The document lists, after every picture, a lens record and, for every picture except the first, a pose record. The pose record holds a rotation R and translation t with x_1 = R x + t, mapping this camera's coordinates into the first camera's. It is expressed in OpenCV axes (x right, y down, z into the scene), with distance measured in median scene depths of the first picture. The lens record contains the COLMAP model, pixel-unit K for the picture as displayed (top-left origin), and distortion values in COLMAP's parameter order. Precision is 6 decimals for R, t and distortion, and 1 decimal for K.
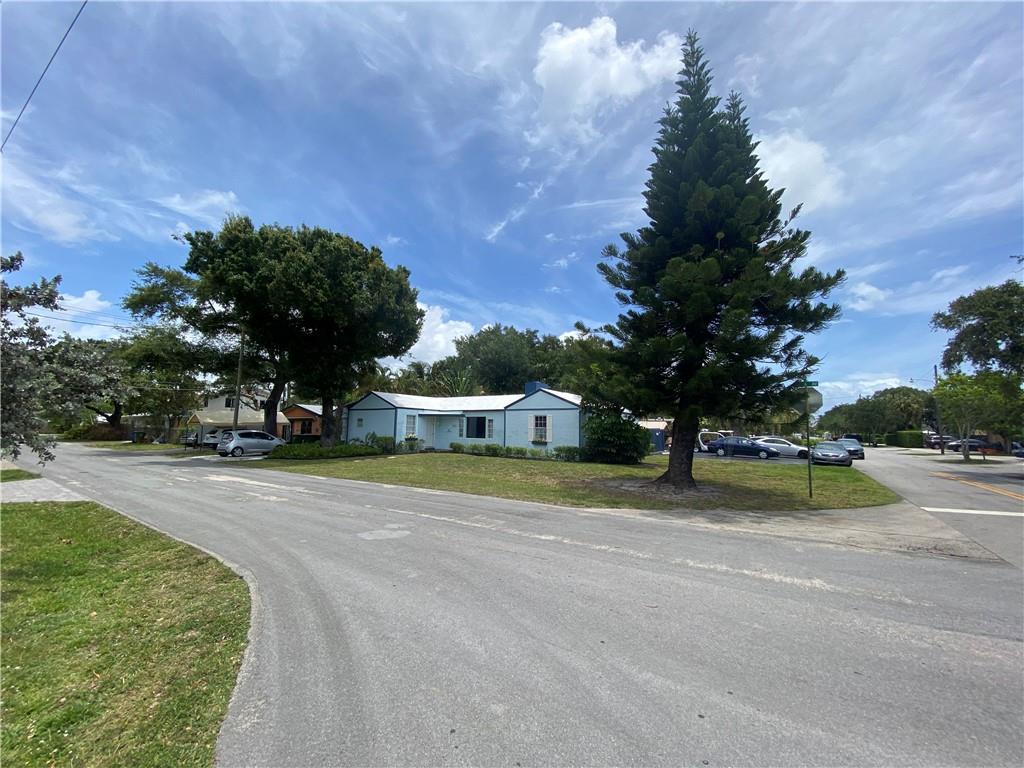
lens RADIAL K [[417.8, 0, 517.5], [0, 417.8, 376.9], [0, 0, 1]] dist [0.002057, -0.000291]
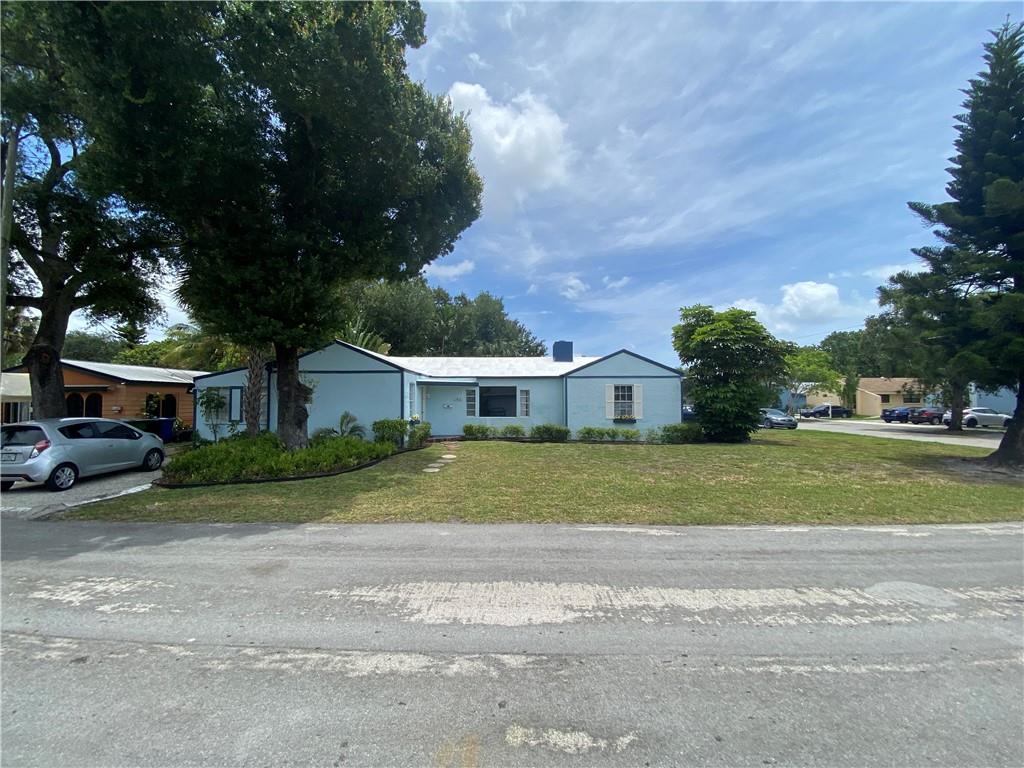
lens RADIAL K [[417.8, 0, 517.5], [0, 417.8, 376.9], [0, 0, 1]] dist [0.002057, -0.000291]
pose [[0.840821, 0.017747, 0.541022, -0.492694], [-0.054467, 0.997164, 0.051940, 0.046220], [-0.538566, -0.073141, 0.839403, 0.442289]]
